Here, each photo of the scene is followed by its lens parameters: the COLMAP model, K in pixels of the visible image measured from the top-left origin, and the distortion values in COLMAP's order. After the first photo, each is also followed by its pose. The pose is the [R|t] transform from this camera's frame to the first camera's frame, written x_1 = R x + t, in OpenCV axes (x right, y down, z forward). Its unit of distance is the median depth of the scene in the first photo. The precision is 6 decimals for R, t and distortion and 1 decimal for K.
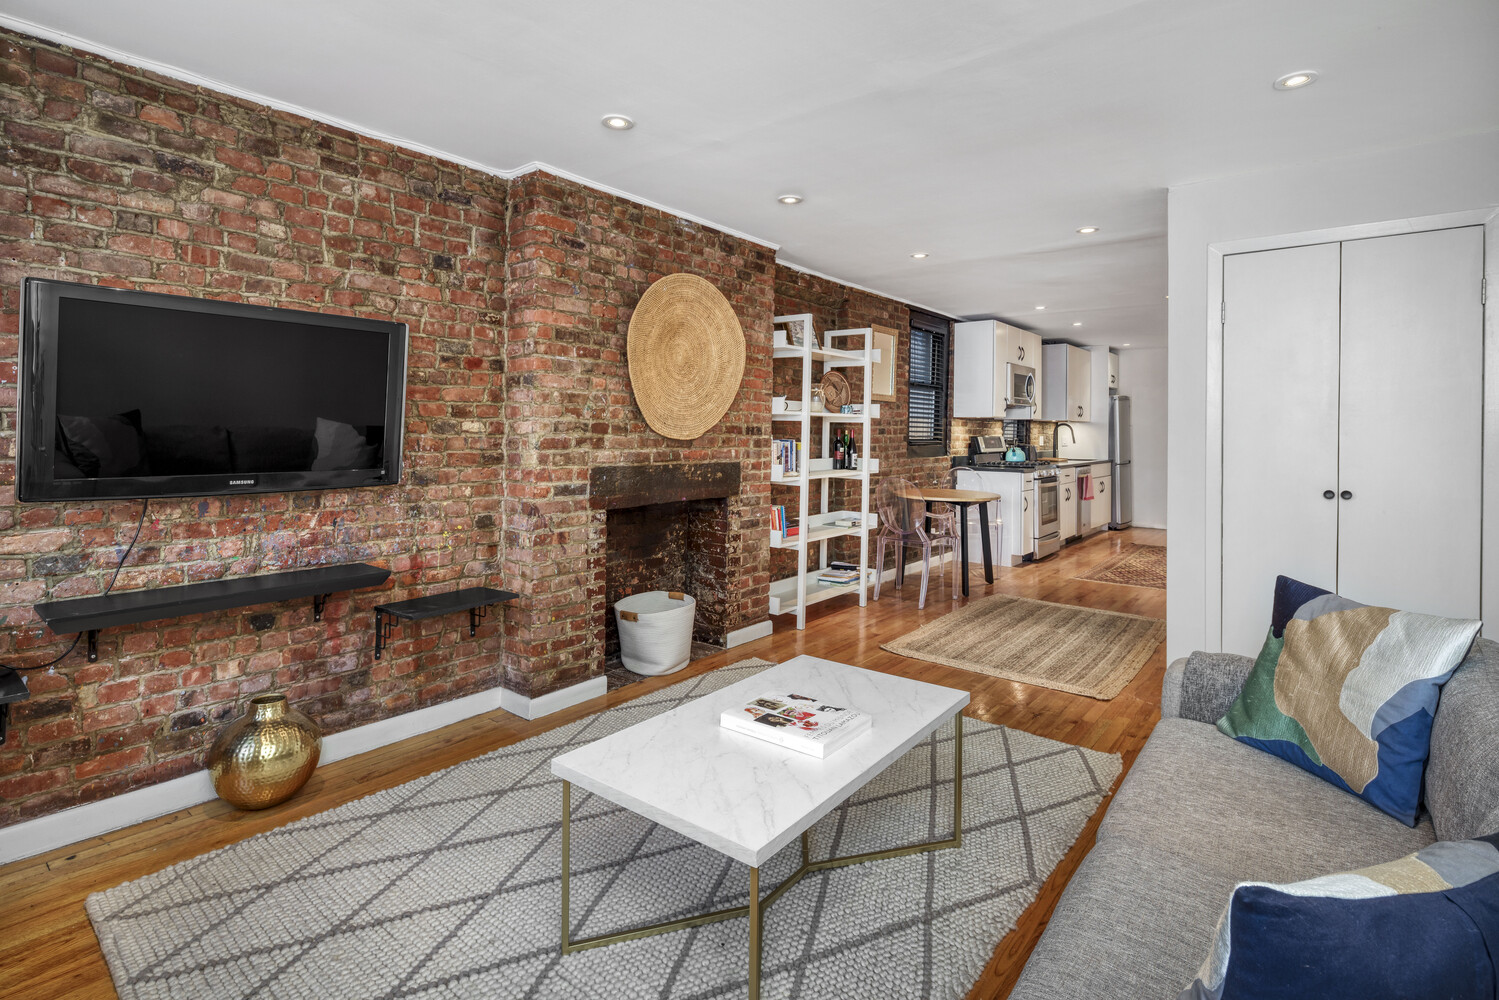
lens RADIAL K [[725.6, 0, 727.4], [0, 725.6, 432.8], [0, 0, 1]] dist [0.001971, -0.001875]
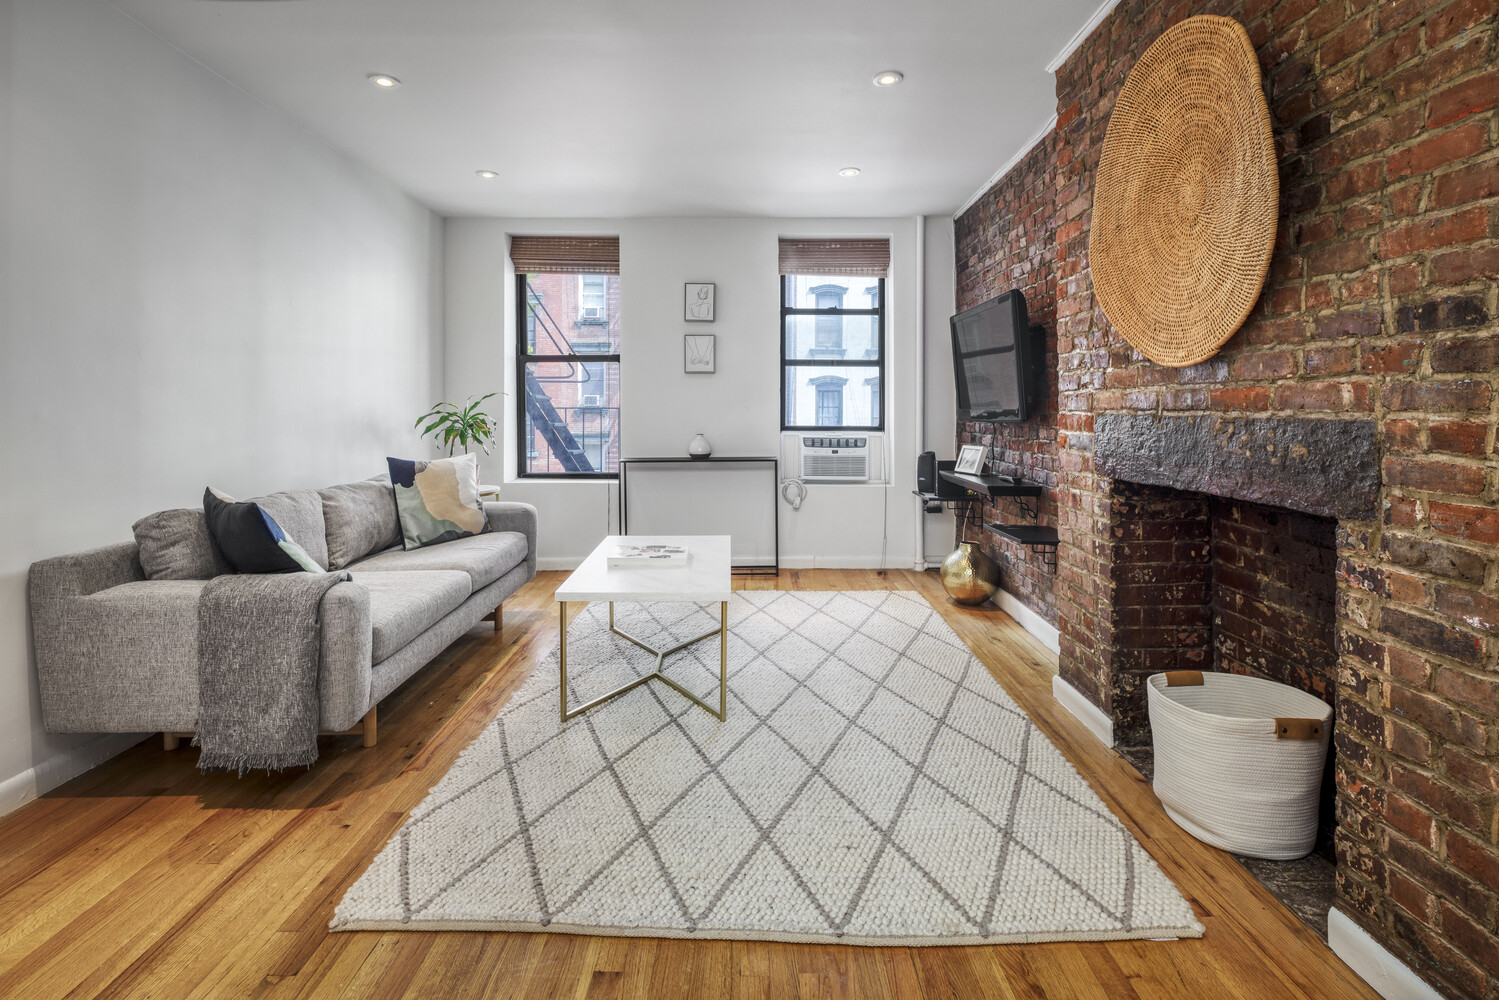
lens RADIAL K [[725.6, 0, 752.3], [0, 725.6, 419.2], [0, 0, 1]] dist [0.001971, -0.001875]
pose [[-0.760081, 0.000159, -0.649828, 0.558199], [-0.007119, 0.999938, 0.008572, 0.049449], [0.649789, 0.011142, -0.760033, 1.360200]]
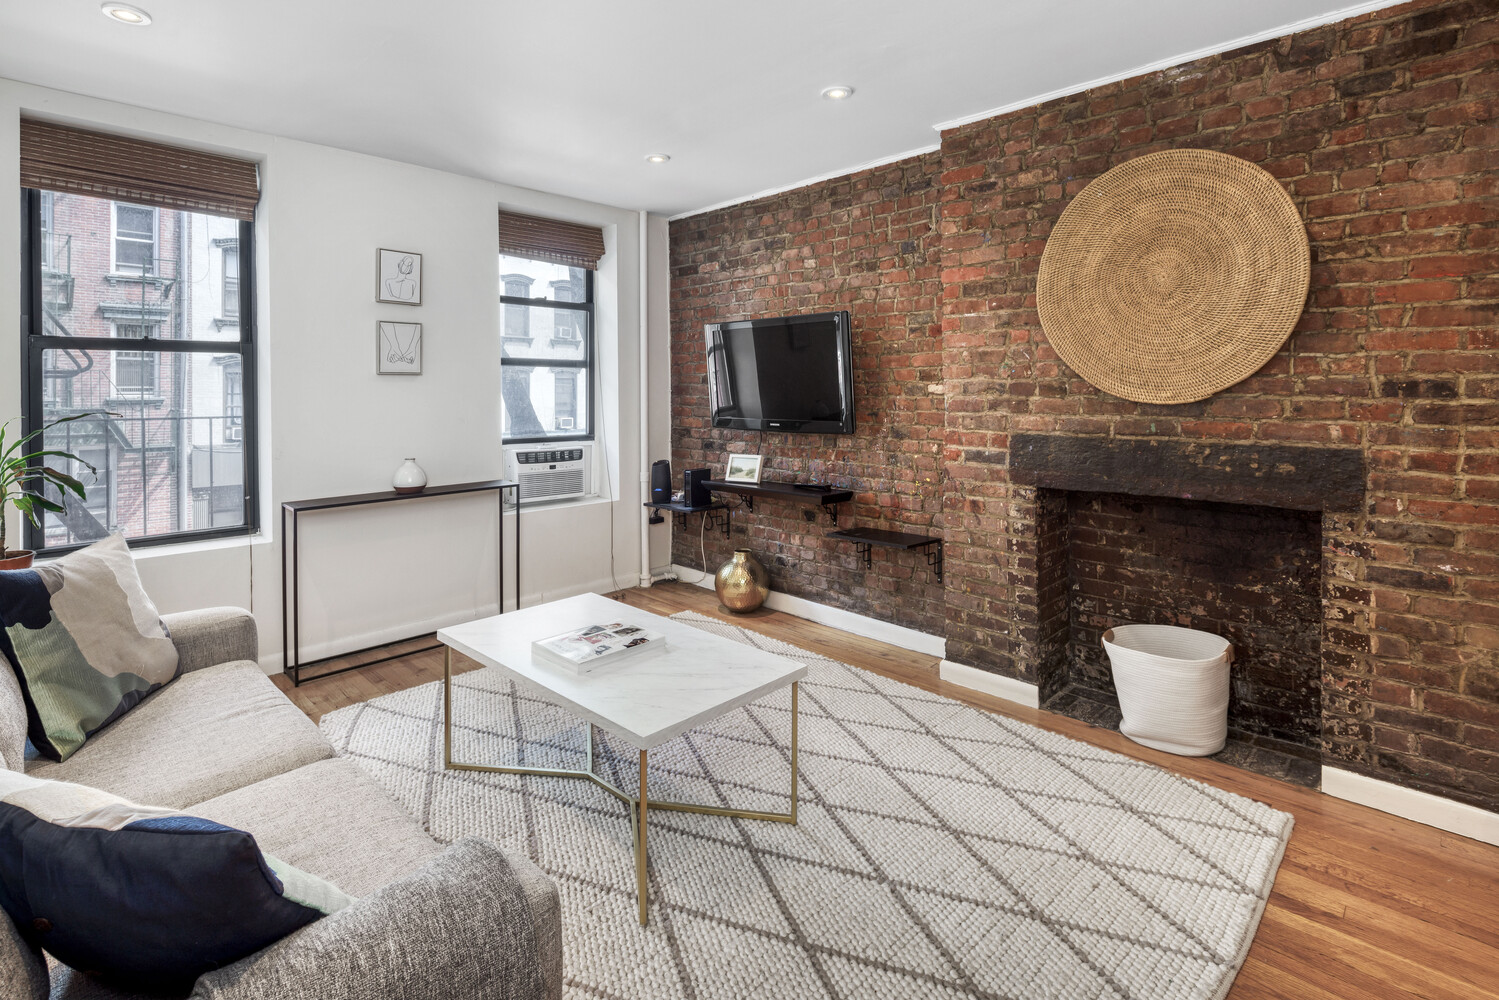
lens RADIAL K [[725.6, 0, 761.0], [0, 725.6, 397.3], [0, 0, 1]] dist [0.001971, -0.001875]
pose [[-0.070611, 0.001205, -0.997503, 0.716119], [0.000771, 0.999999, 0.001153, 0.002438], [0.997504, -0.000688, -0.070612, 0.780406]]
